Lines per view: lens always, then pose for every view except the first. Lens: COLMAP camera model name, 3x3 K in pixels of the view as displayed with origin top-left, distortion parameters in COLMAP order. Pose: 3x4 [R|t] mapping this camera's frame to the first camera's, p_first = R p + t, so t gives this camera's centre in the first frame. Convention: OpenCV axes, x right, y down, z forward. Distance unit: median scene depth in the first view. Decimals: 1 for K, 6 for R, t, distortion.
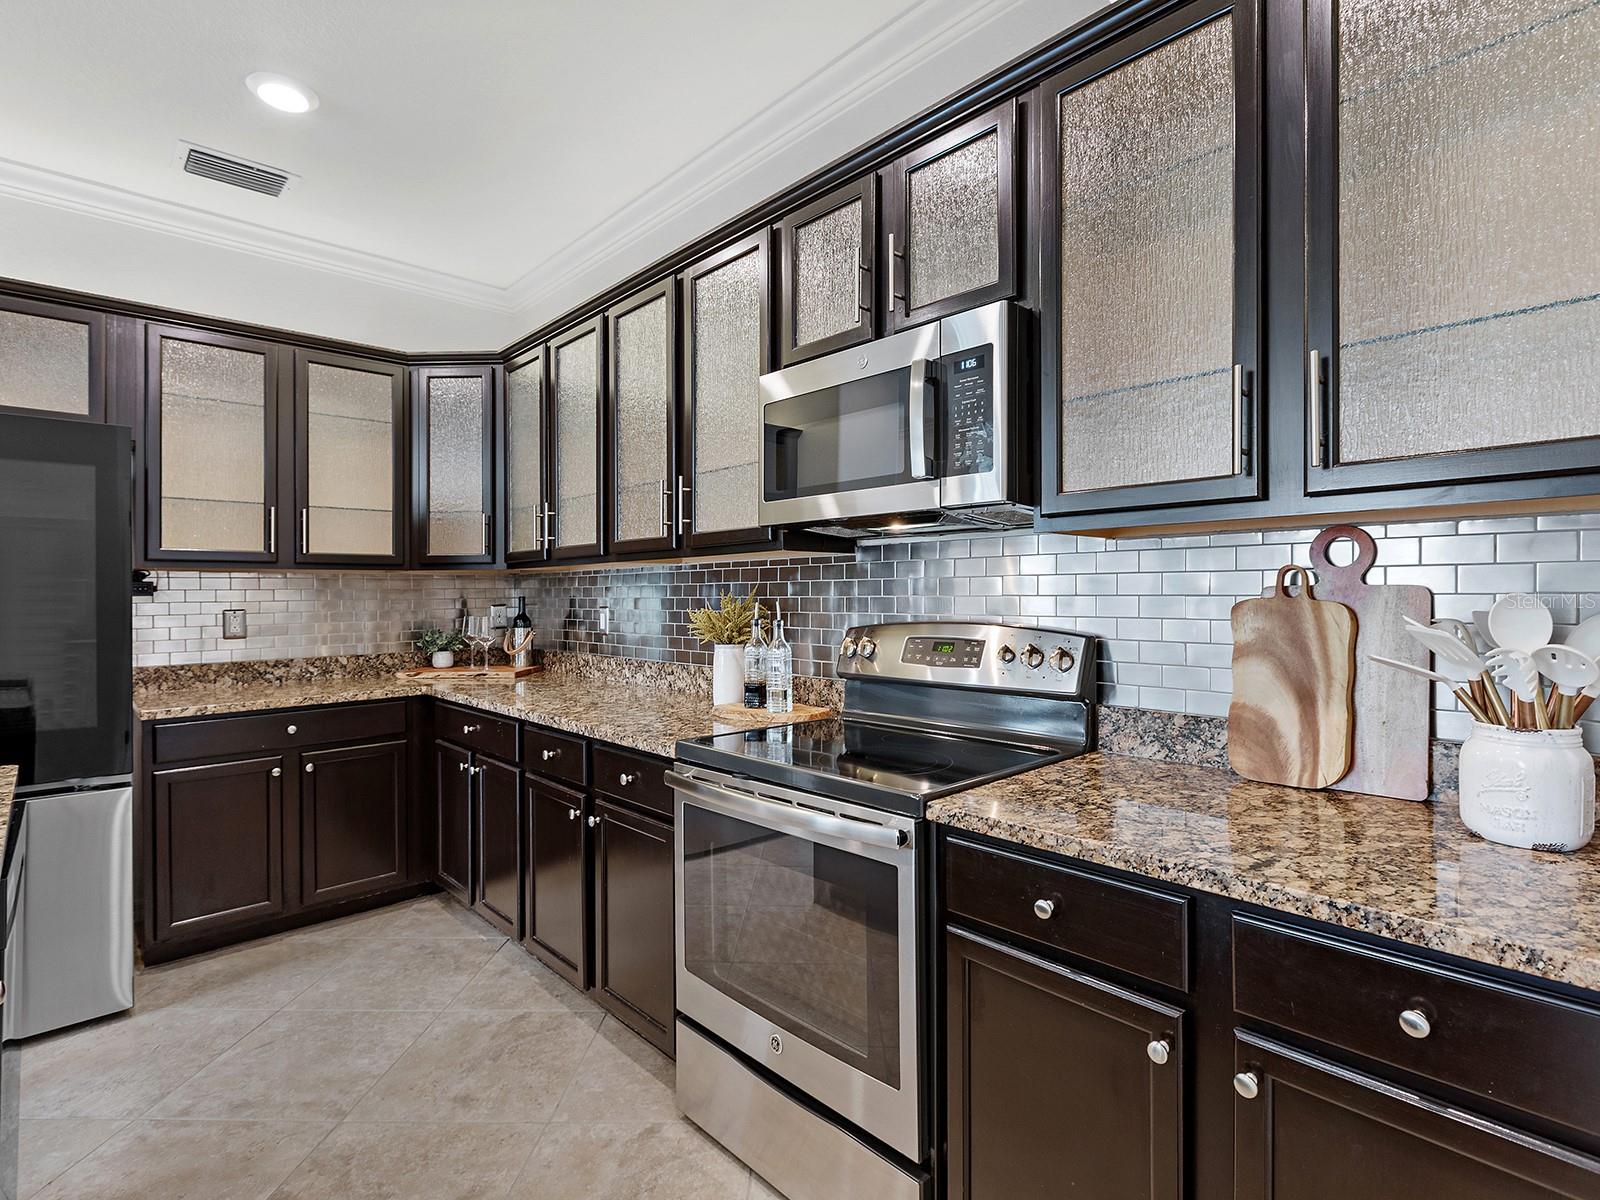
lens RADIAL K [[795.1, 0, 805.2], [0, 795.1, 592.6], [0, 0, 1]] dist [-0.000432, 0.000121]
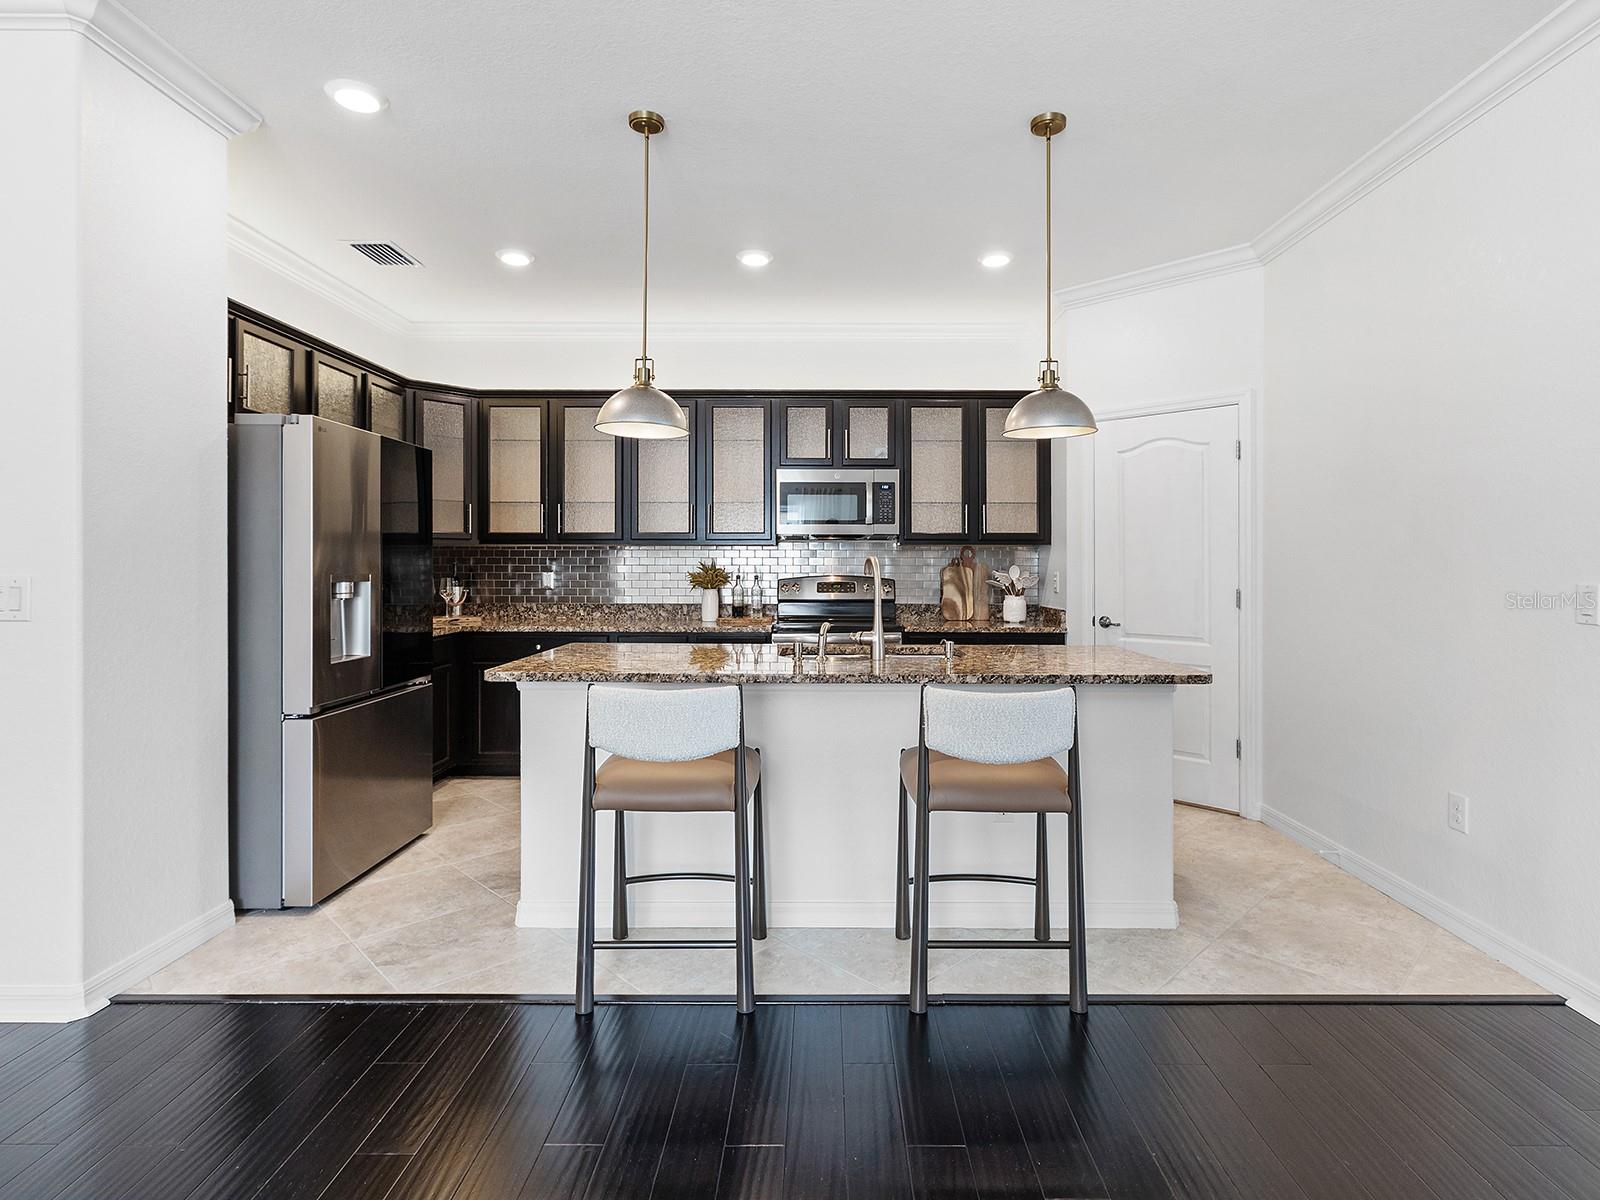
lens RADIAL K [[824.6, 0, 818.5], [0, 824.6, 572.8], [0, 0, 1]] dist [0.001270, 0.001424]
pose [[0.686851, 0.002773, 0.726793, -2.165467], [-0.009675, 0.999939, 0.005328, 0.017880], [-0.726733, -0.010692, 0.686836, -0.918547]]
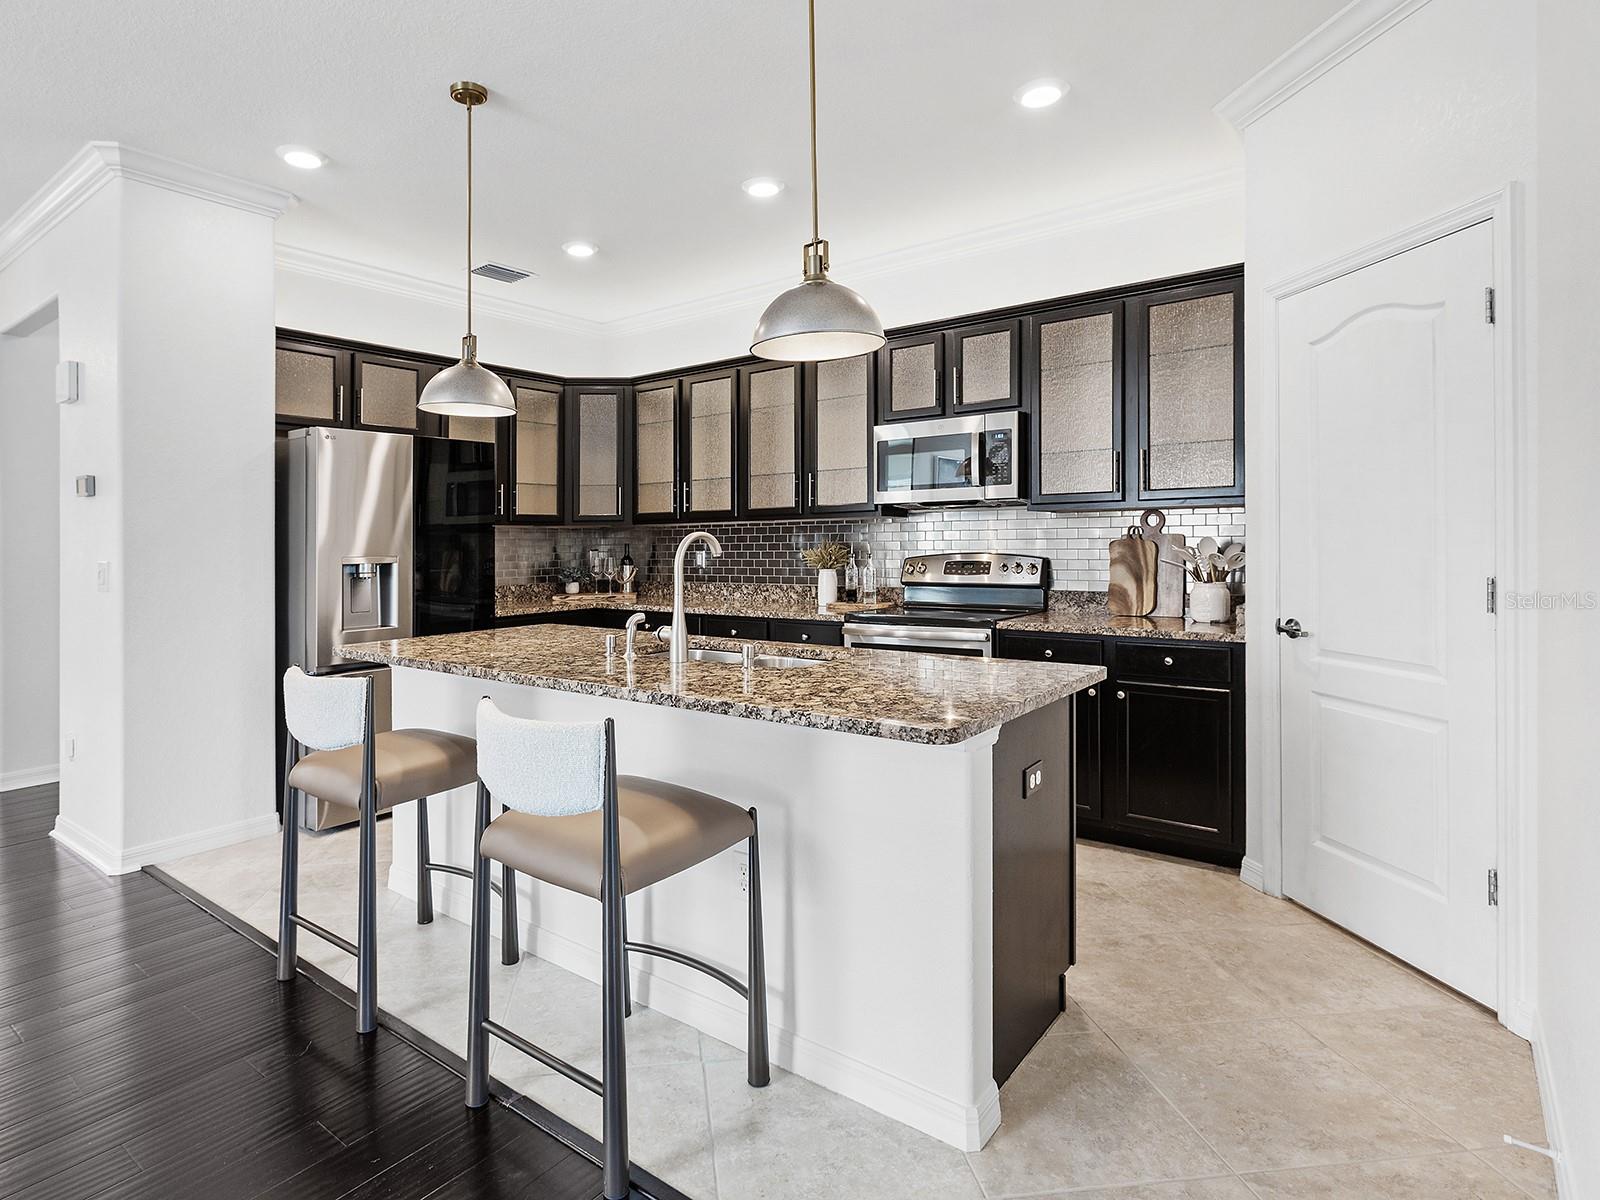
lens RADIAL K [[868.2, 0, 745.2], [0, 868.2, 548.9], [0, 0, 1]] dist [0.006616, 0.001845]
pose [[0.990531, -0.008018, 0.137053, -0.829106], [0.006716, 0.999928, 0.009960, 0.002047], [-0.137123, -0.008945, 0.990514, -1.314535]]
